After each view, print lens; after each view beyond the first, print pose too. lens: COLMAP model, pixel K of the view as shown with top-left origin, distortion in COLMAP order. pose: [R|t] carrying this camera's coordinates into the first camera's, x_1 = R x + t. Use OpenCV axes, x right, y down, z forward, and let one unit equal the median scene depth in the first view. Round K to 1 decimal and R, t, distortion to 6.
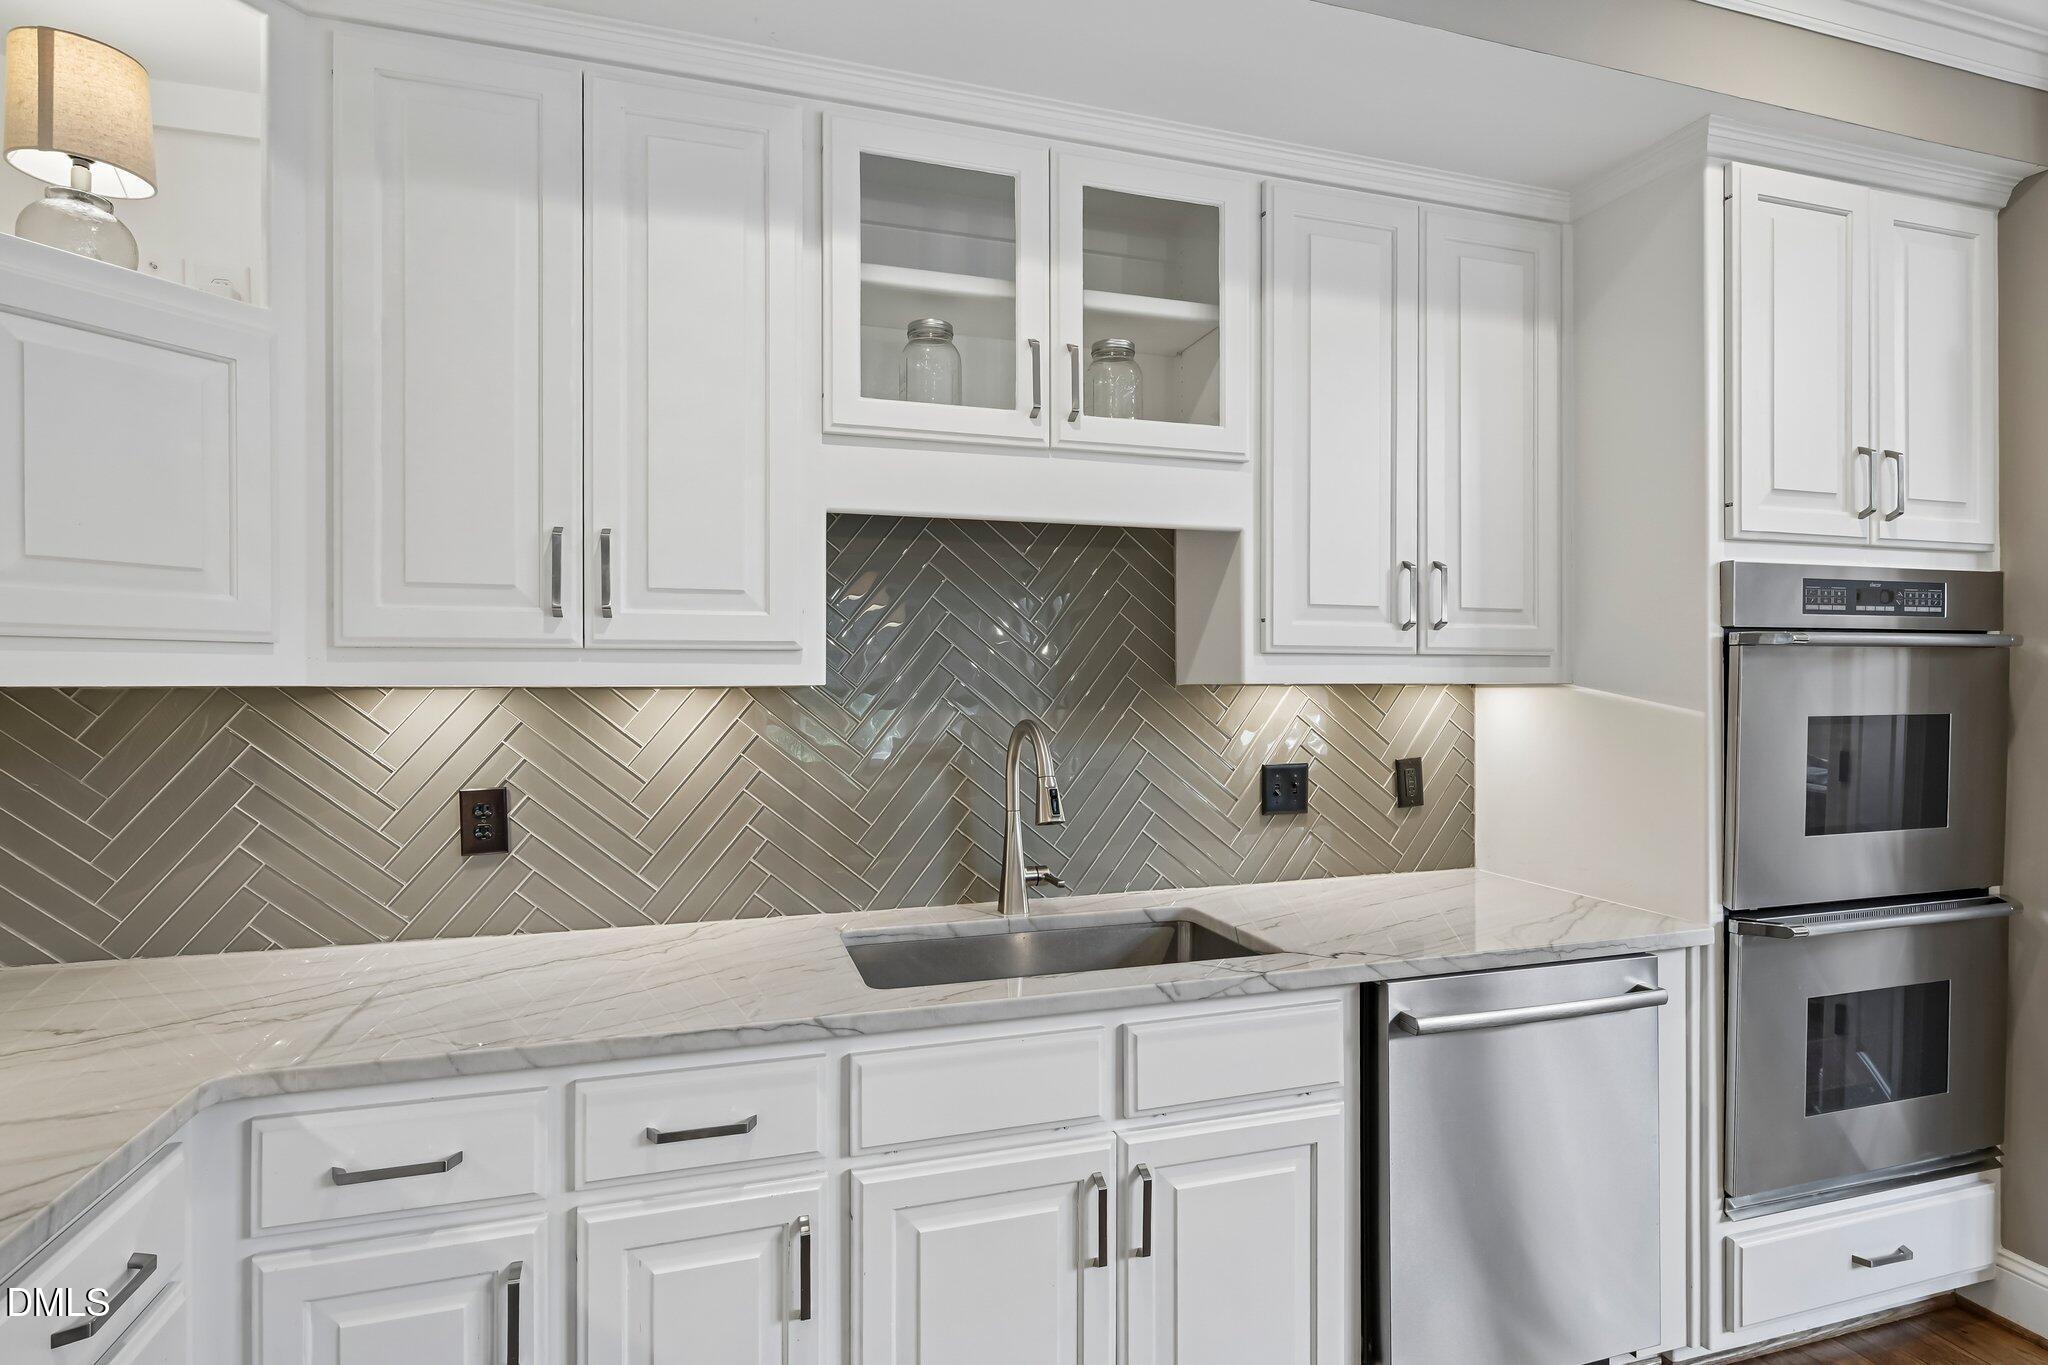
lens RADIAL K [[1031.2, 0, 1024.0], [0, 1031.2, 682.5], [0, 0, 1]] dist [-0.001878, -0.000542]
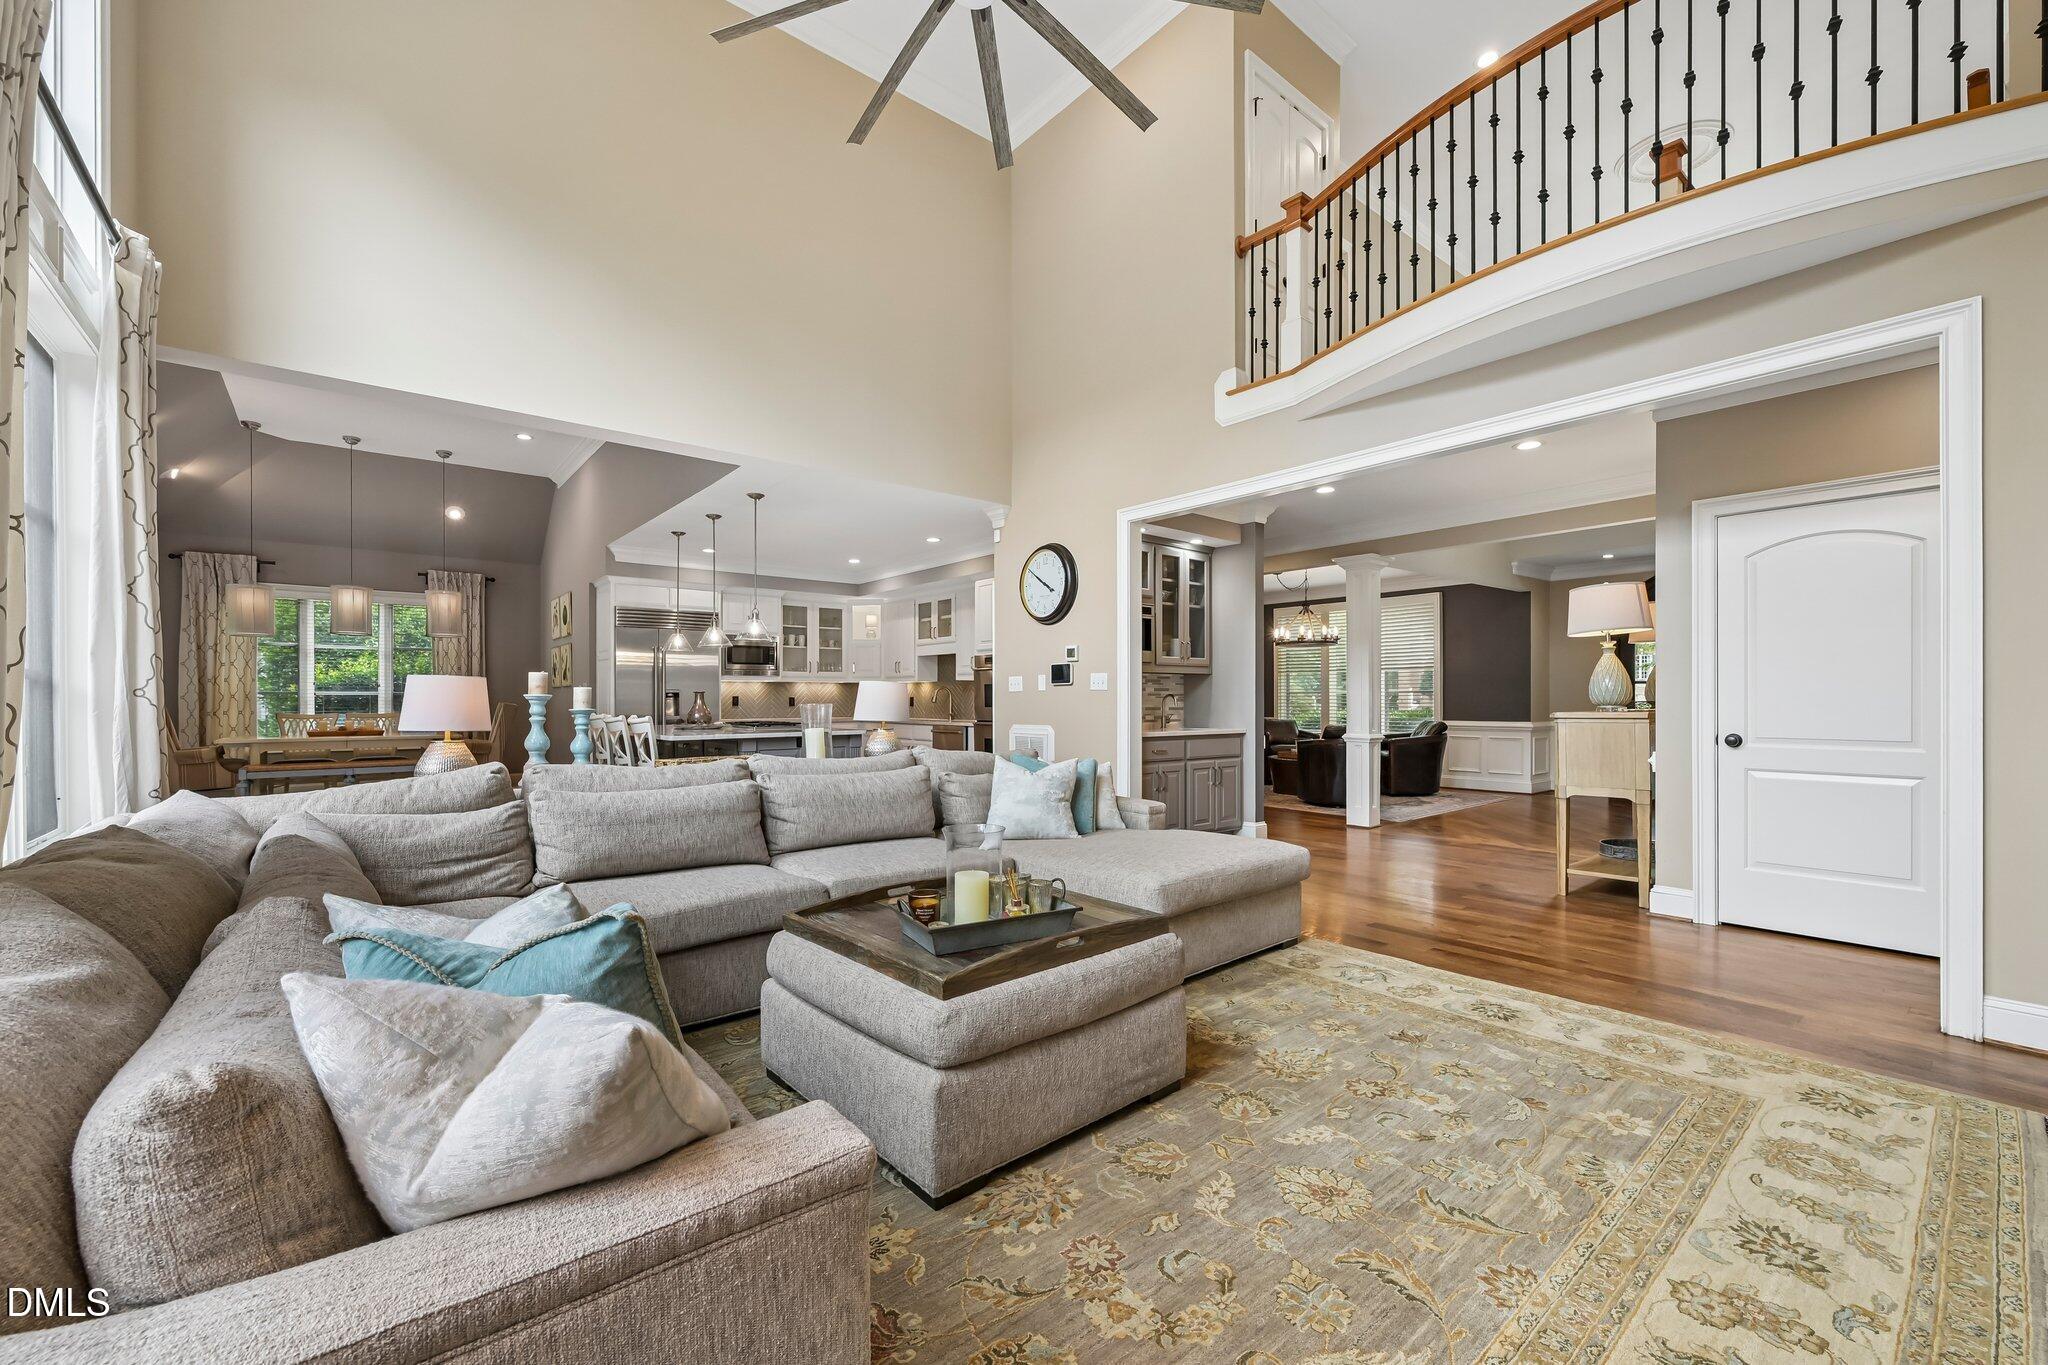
lens RADIAL K [[826.7, 0, 1019.8], [0, 826.7, 698.5], [0, 0, 1]] dist [-0.001688, 0.000323]
pose [[0.375297, 0.000905, -0.926904, 4.759591], [-0.000092, 1.000000, 0.000939, 0.102620], [0.926905, -0.000267, 0.375297, -0.409610]]
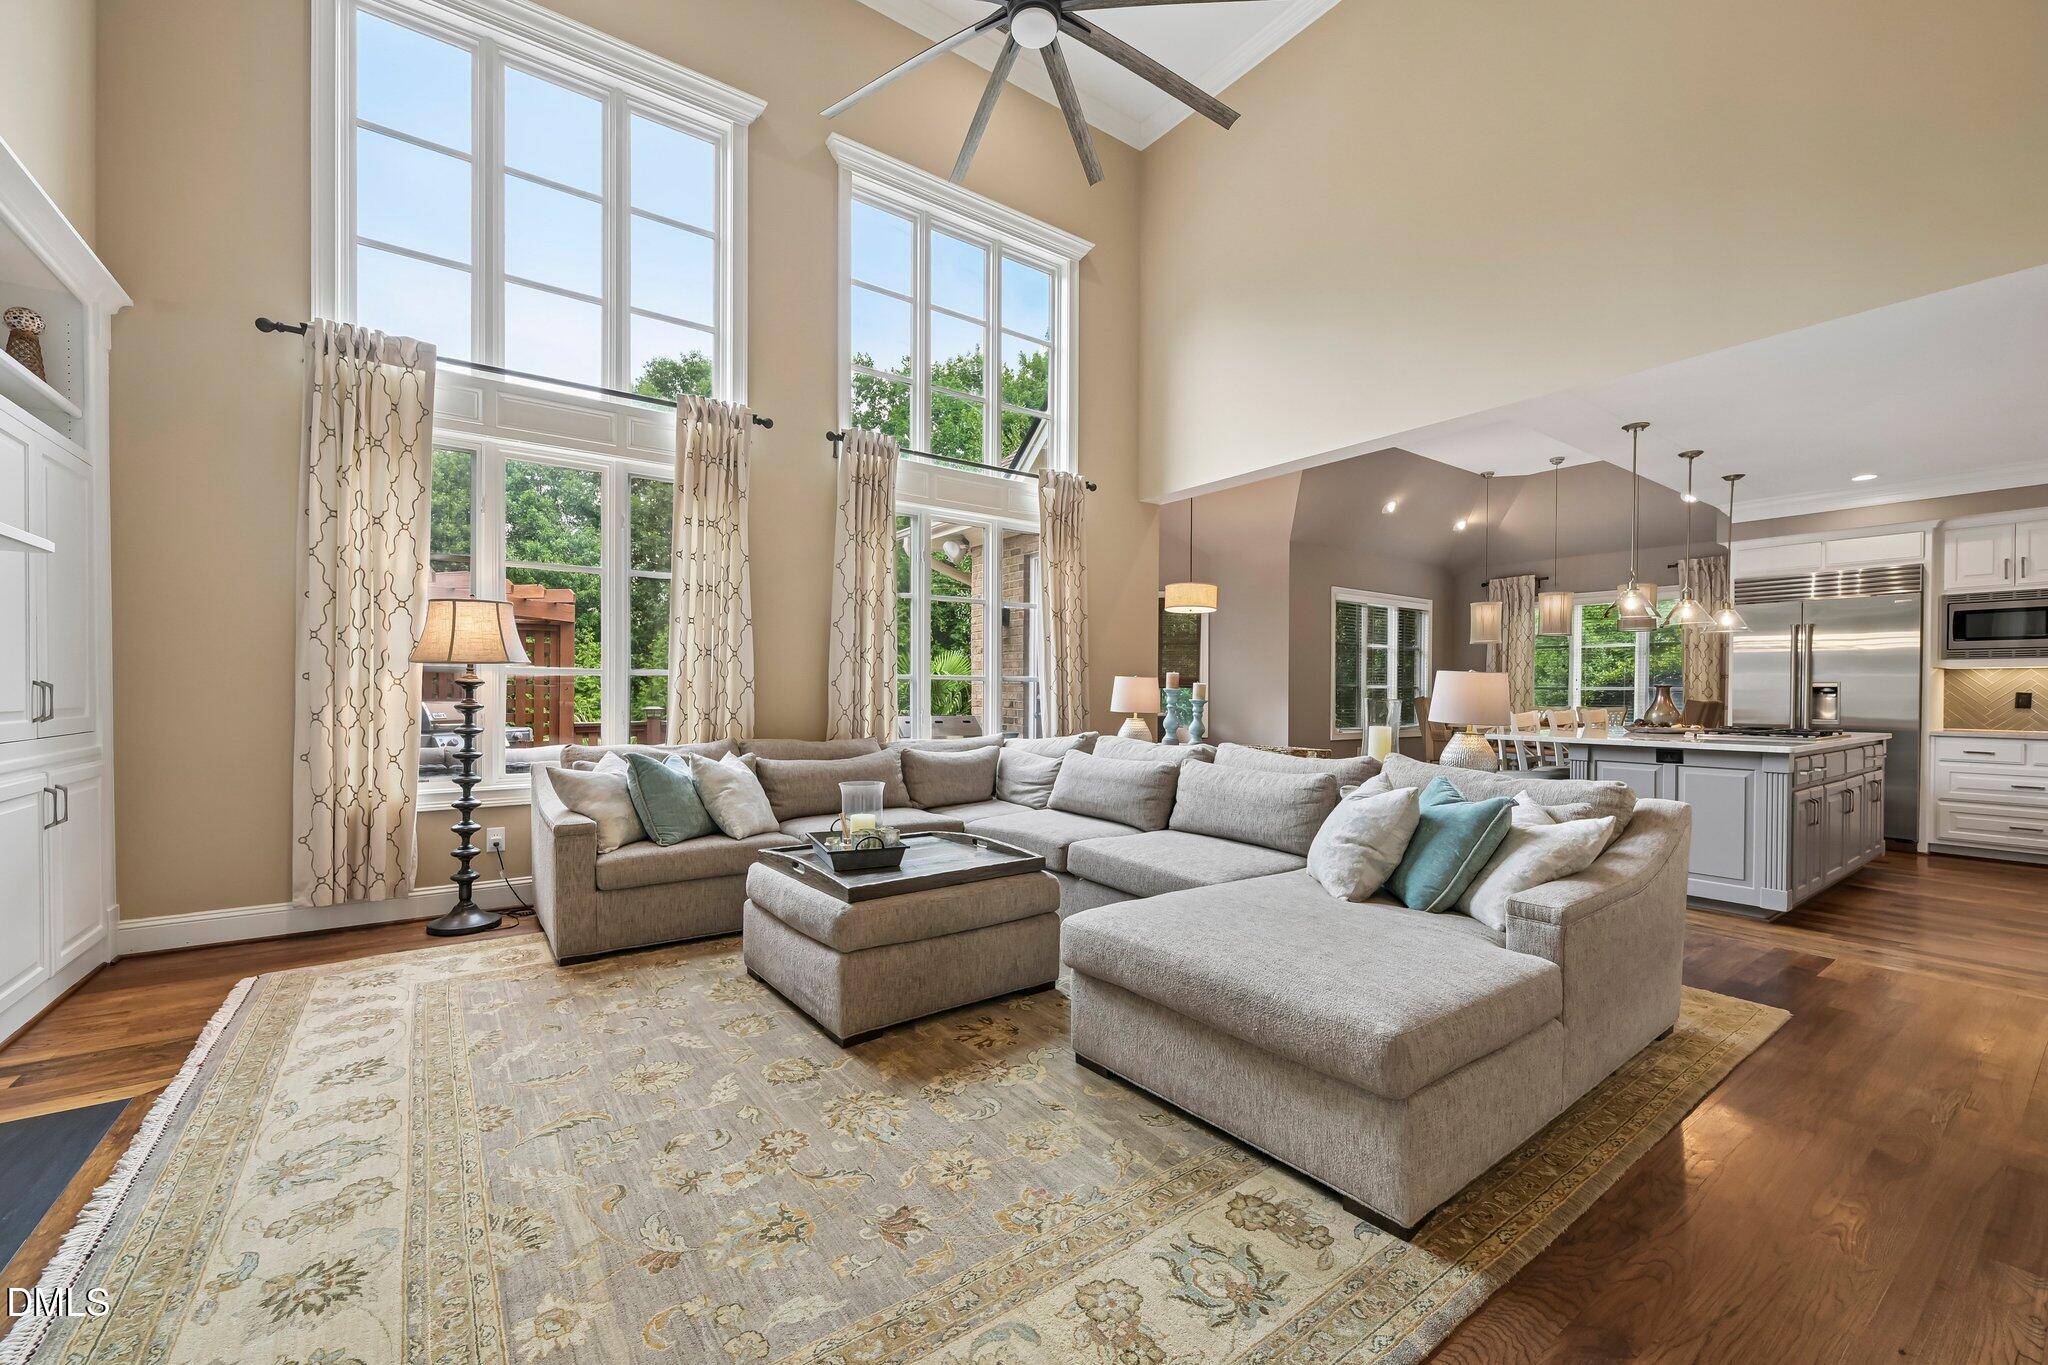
lens RADIAL K [[822.8, 0, 1023.6], [0, 822.8, 696.2], [0, 0, 1]] dist [-0.000464, 0.000349]
pose [[-0.948391, -0.002237, -0.317095, 3.874583], [-0.005078, 0.999954, 0.008134, 0.100760], [0.317062, 0.009325, -0.948359, 1.584542]]
